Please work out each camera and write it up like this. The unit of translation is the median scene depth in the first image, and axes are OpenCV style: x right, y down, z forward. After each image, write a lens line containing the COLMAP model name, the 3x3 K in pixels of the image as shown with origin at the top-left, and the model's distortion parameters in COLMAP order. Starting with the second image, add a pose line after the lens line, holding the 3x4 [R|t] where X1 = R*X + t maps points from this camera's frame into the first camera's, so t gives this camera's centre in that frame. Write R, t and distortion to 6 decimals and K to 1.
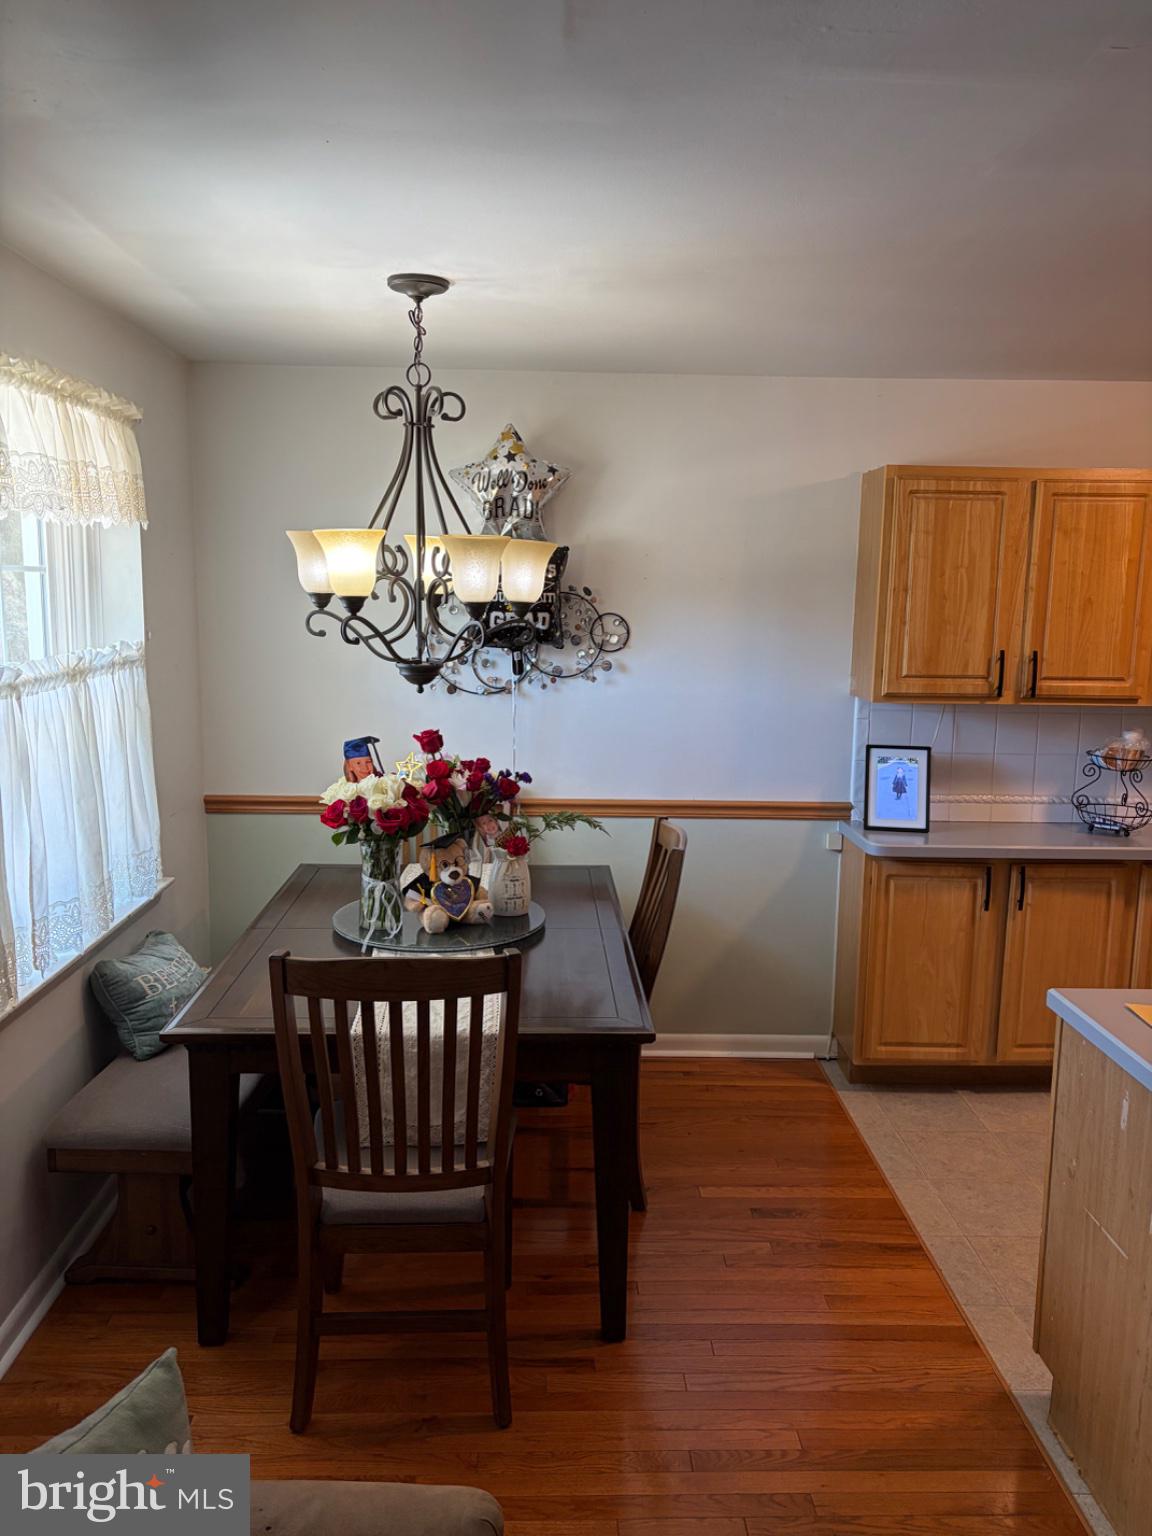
lens RADIAL K [[1160.9, 0, 574.1], [0, 1160.9, 769.9], [0, 0, 1]] dist [0.002859, 0.000180]
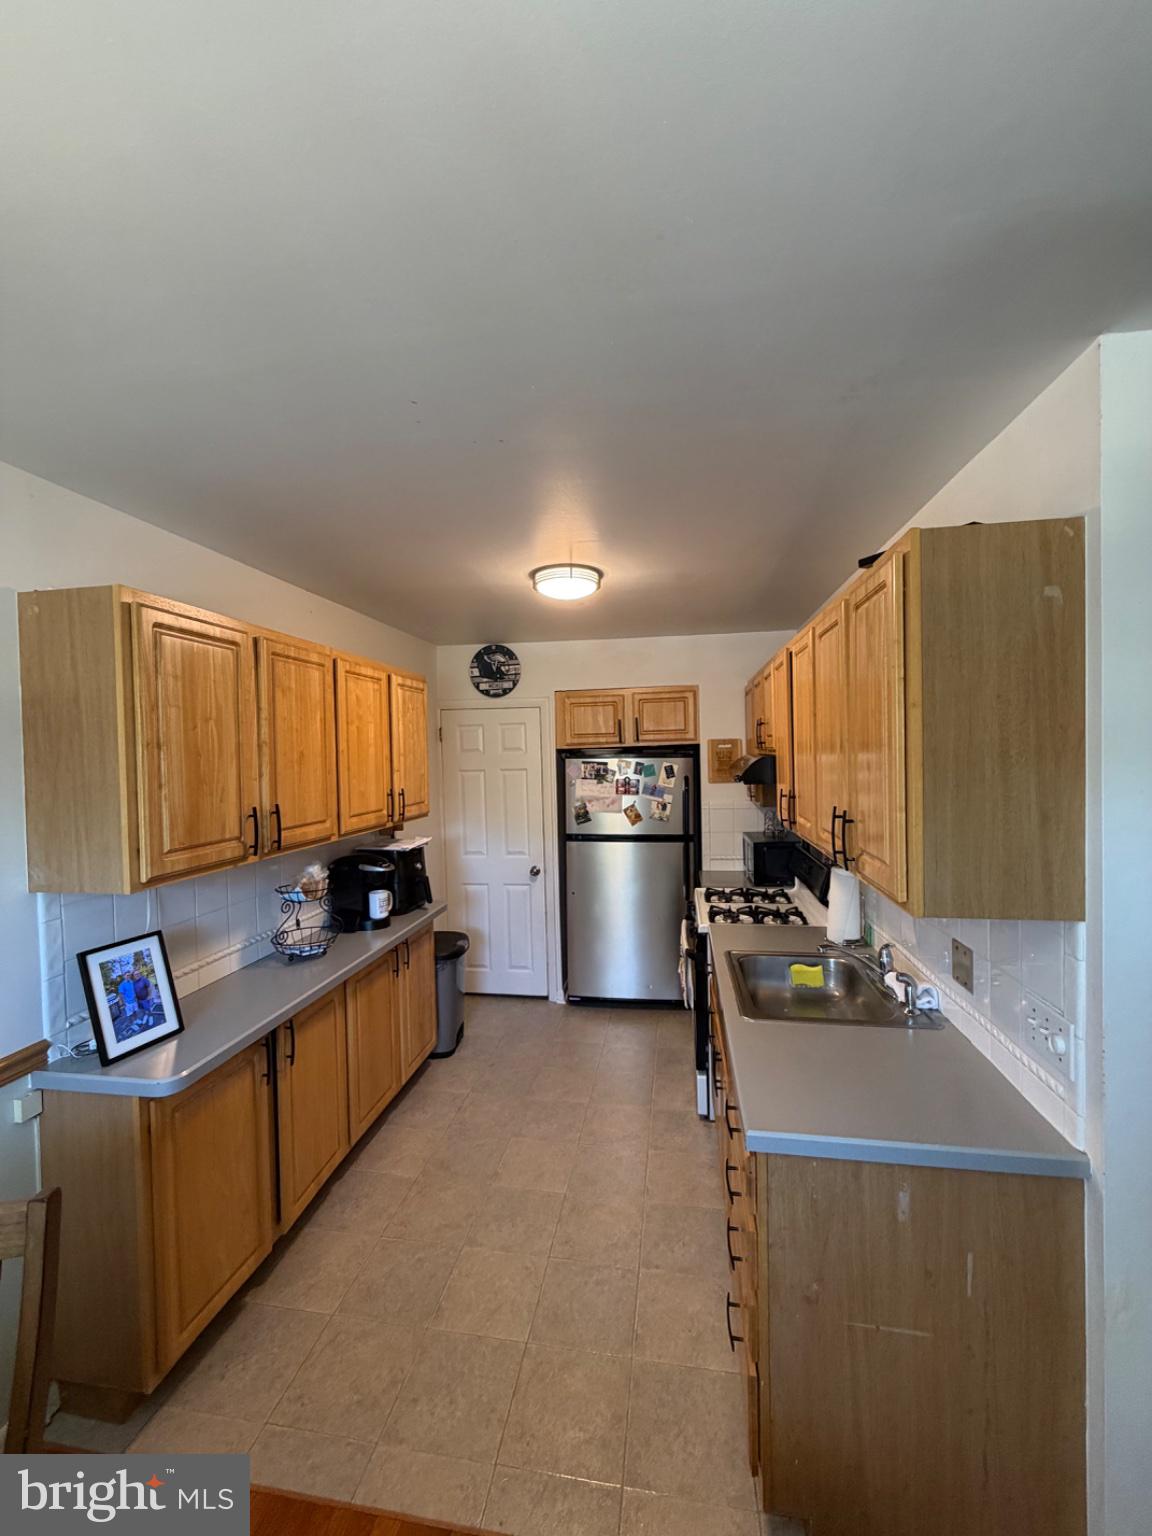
lens RADIAL K [[610.5, 0, 576.0], [0, 610.5, 764.0], [0, 0, 1]] dist [-0.000191, 0.000123]
pose [[0.196337, -0.035930, 0.979878, -0.069708], [0.178536, 0.983933, 0.000306, -0.090233], [-0.964146, 0.174883, 0.199598, 0.635074]]
